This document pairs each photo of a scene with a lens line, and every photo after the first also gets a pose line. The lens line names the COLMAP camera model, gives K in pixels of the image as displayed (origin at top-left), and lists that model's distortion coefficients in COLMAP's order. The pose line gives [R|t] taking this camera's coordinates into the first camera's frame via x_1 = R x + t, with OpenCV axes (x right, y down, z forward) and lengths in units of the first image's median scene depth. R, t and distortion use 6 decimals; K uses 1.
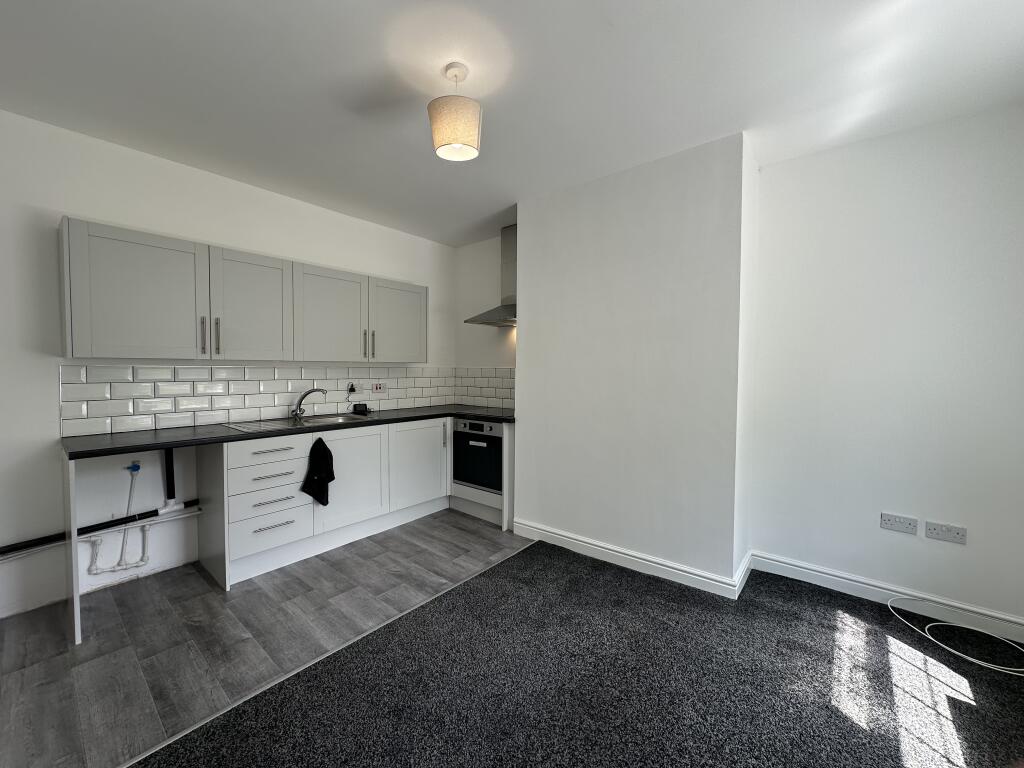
lens RADIAL K [[407.7, 0, 511.3], [0, 407.7, 381.8], [0, 0, 1]] dist [-0.003853, 0.000818]
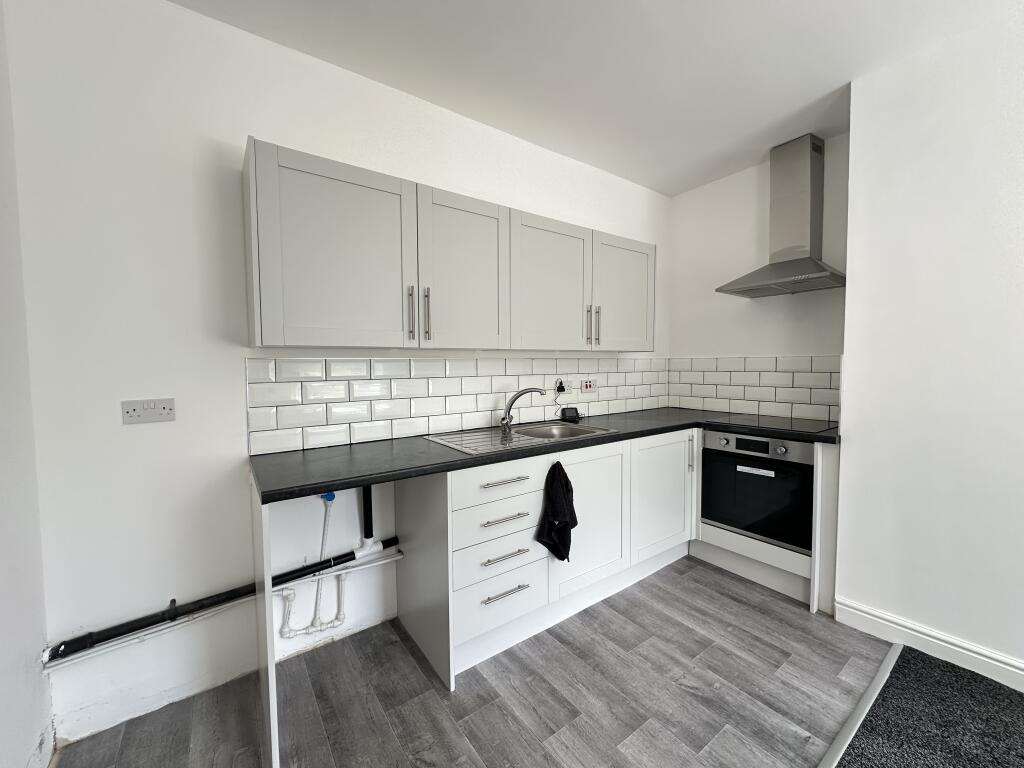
lens RADIAL K [[407.7, 0, 511.3], [0, 407.7, 381.8], [0, 0, 1]] dist [-0.003853, 0.000818]
pose [[0.968222, -0.002174, -0.250083, -0.371904], [0.005257, 0.999918, 0.011661, -0.003103], [0.250037, -0.012605, 0.968154, 0.326310]]
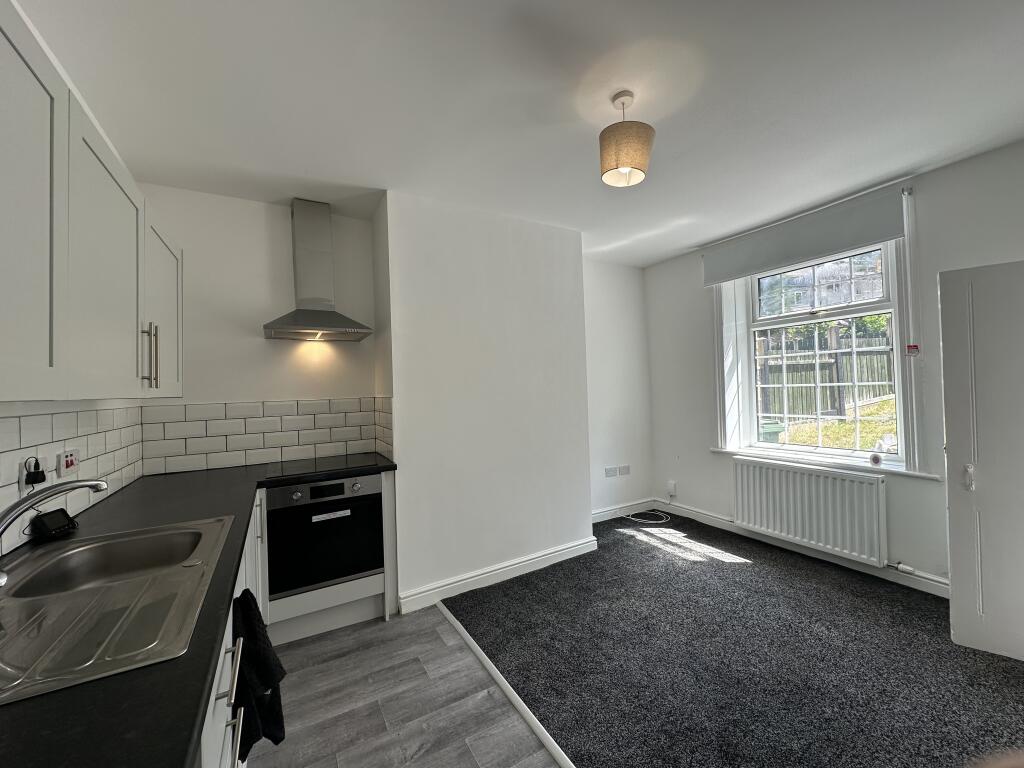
lens RADIAL K [[407.7, 0, 511.3], [0, 407.7, 381.8], [0, 0, 1]] dist [-0.003853, 0.000818]
pose [[0.348544, -0.003598, 0.937285, -0.741848], [0.064202, 0.997736, -0.020044, -0.039364], [-0.935091, 0.067162, 0.347986, 0.601858]]
